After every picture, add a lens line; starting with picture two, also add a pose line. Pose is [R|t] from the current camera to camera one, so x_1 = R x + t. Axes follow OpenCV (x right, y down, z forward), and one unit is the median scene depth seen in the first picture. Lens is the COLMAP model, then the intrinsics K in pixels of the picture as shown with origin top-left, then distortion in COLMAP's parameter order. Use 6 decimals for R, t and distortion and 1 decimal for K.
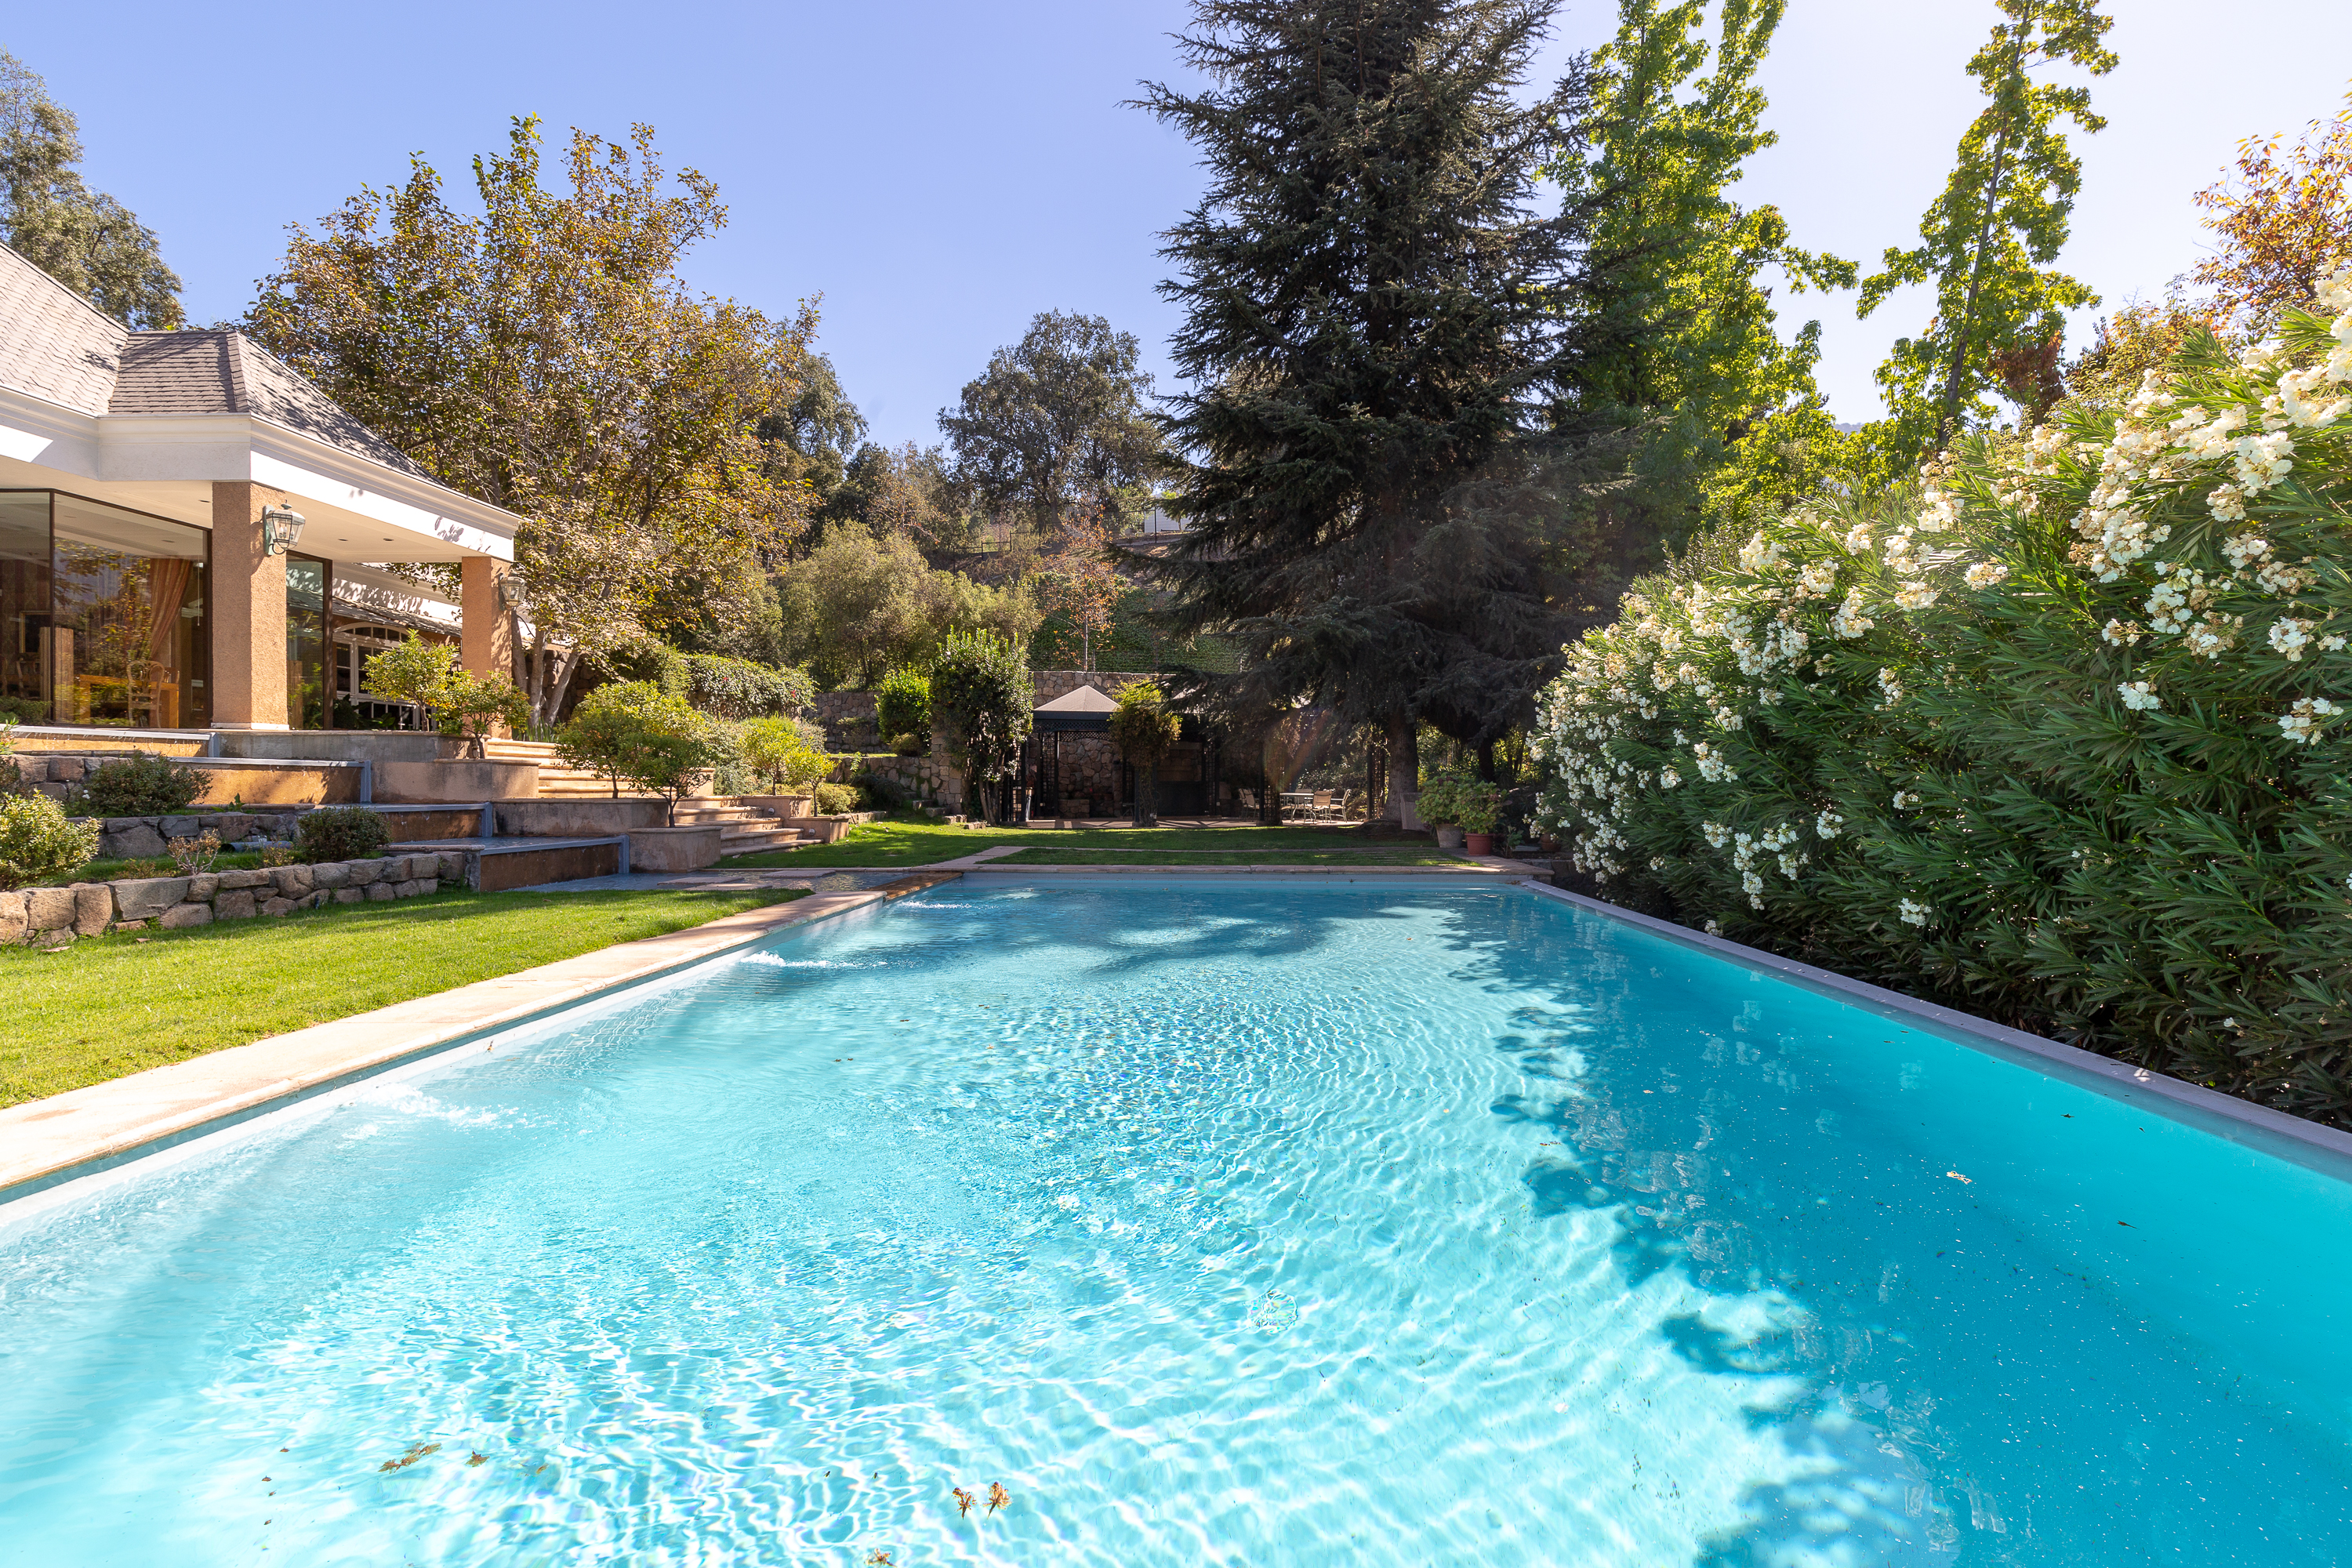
lens RADIAL K [[1067.7, 0, 1204.0], [0, 1067.7, 819.6], [0, 0, 1]] dist [-0.004605, -0.001071]
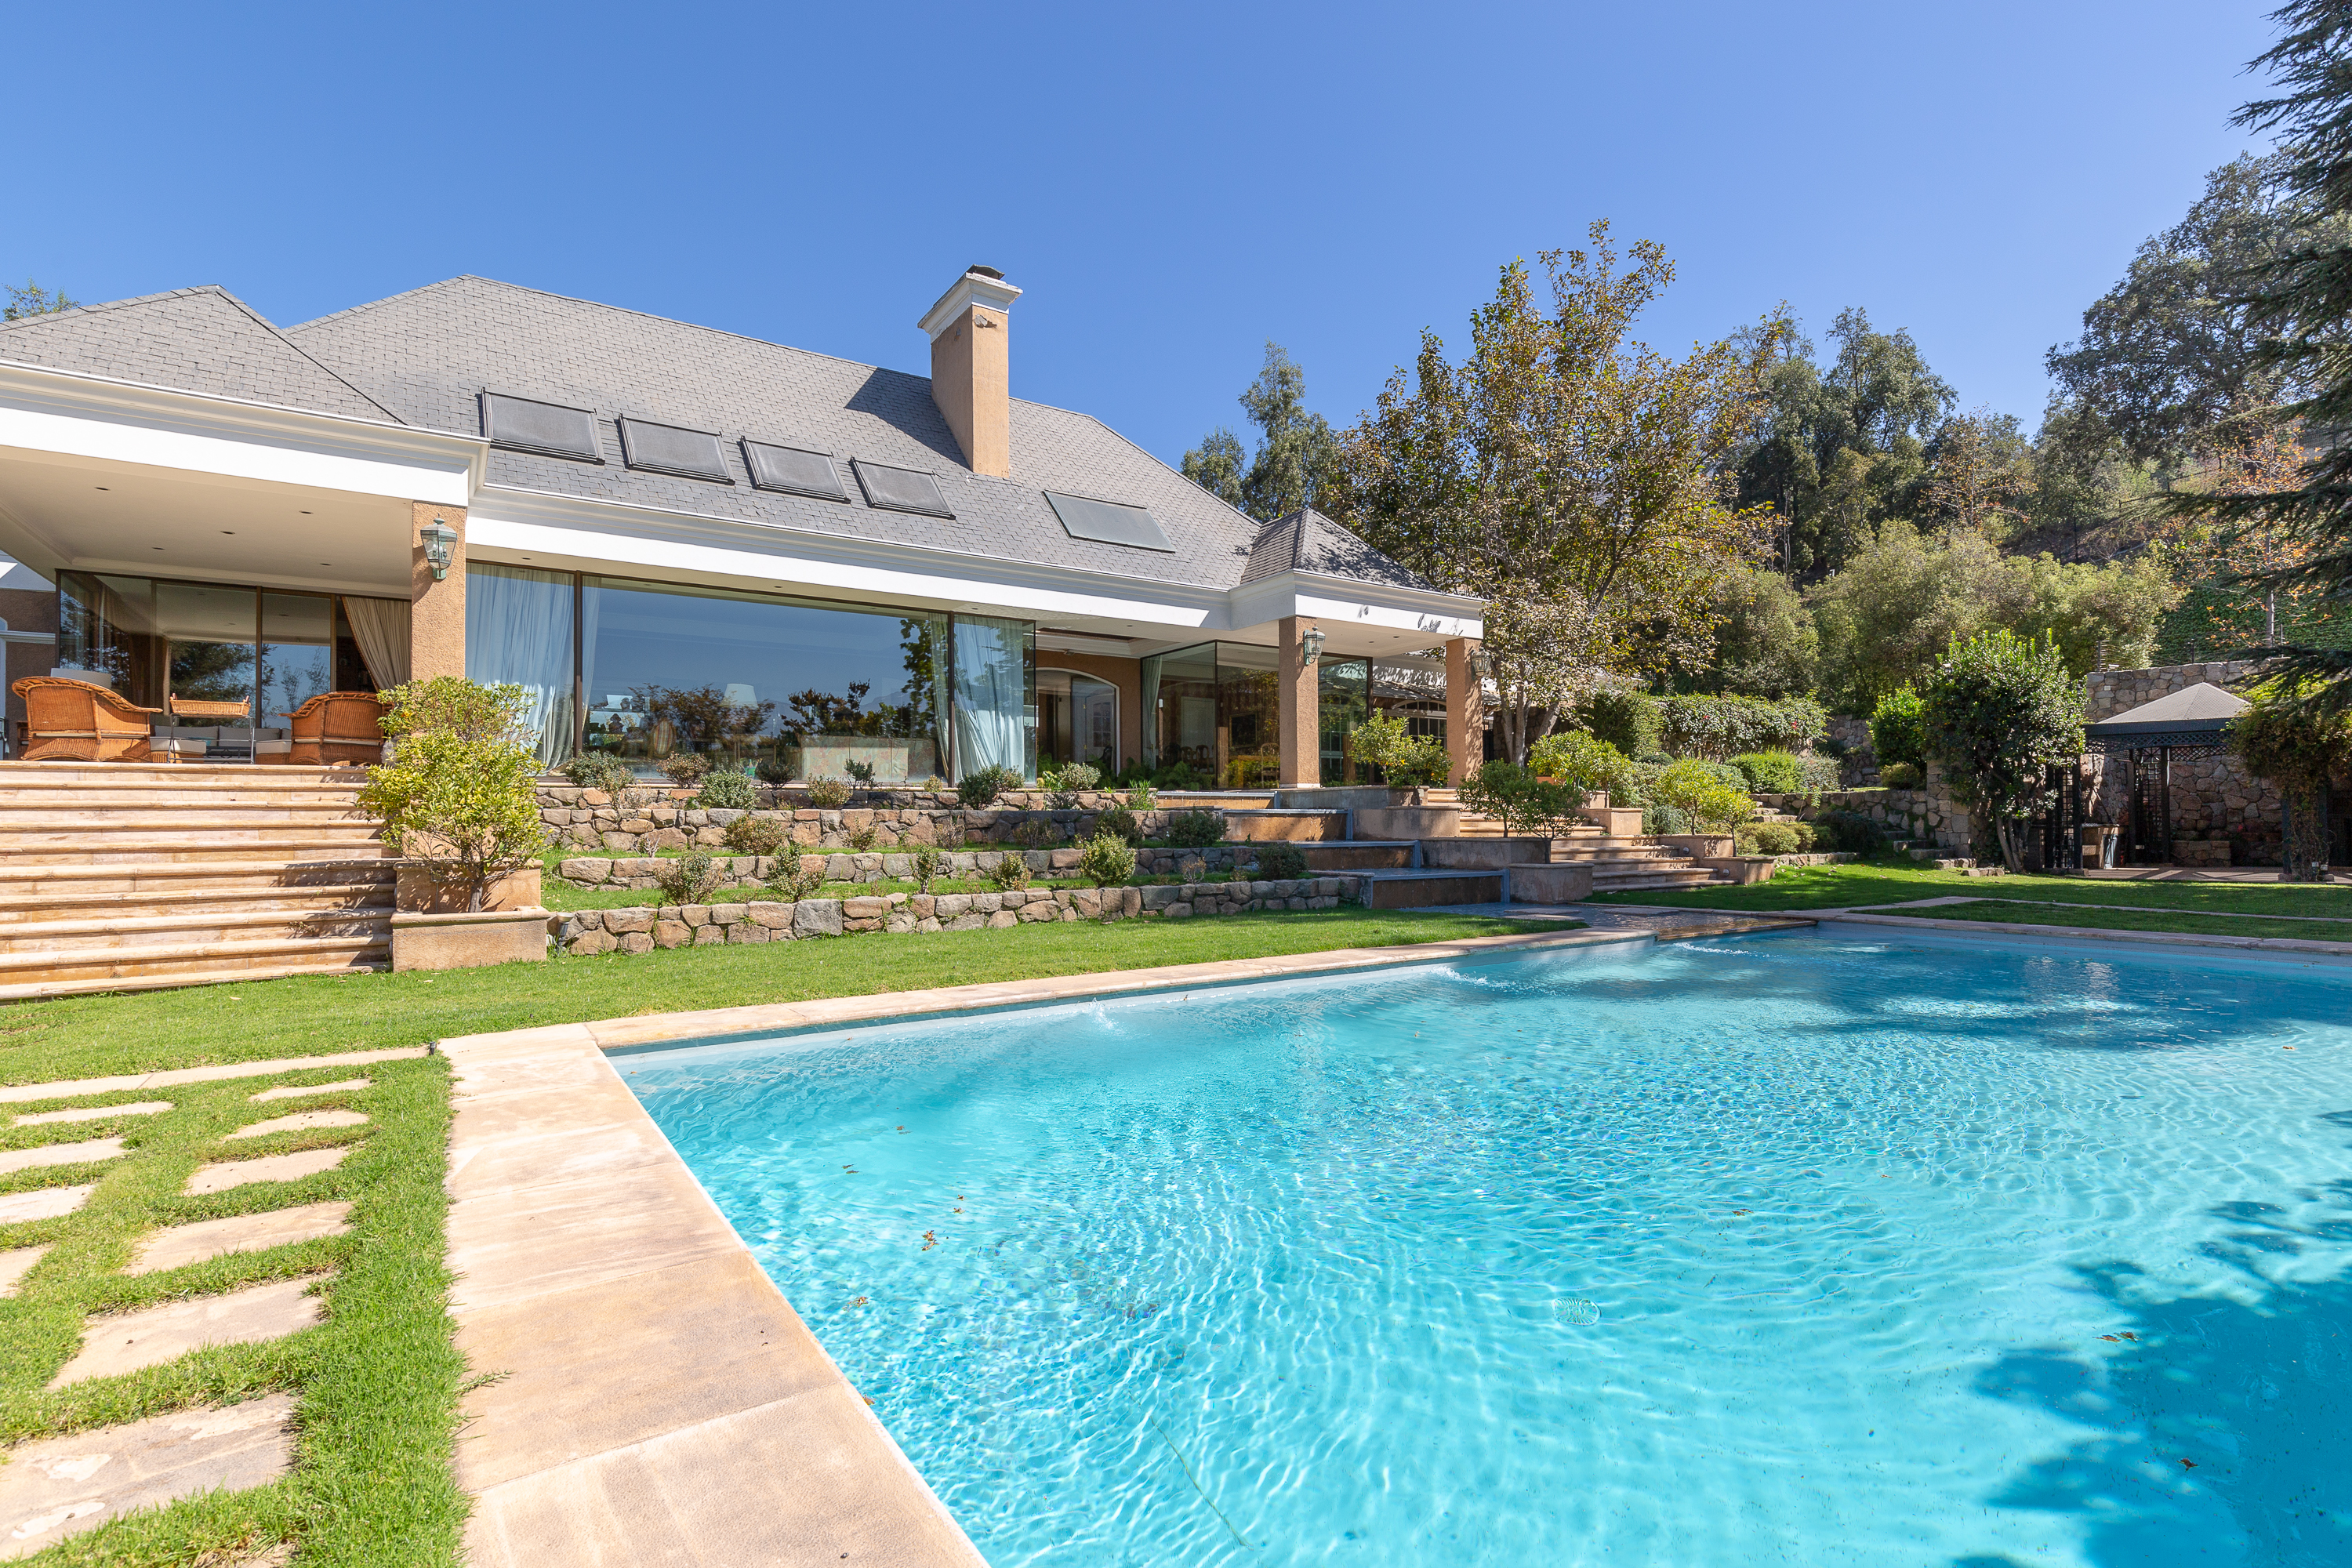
lens RADIAL K [[1102.5, 0, 1176.2], [0, 1102.5, 821.9], [0, 0, 1]] dist [0.002399, 0.000872]
pose [[0.576216, -0.008626, -0.817252, 0.162271], [-0.018919, 0.999536, -0.023889, -0.000936], [0.817079, 0.029227, 0.575785, 0.013230]]
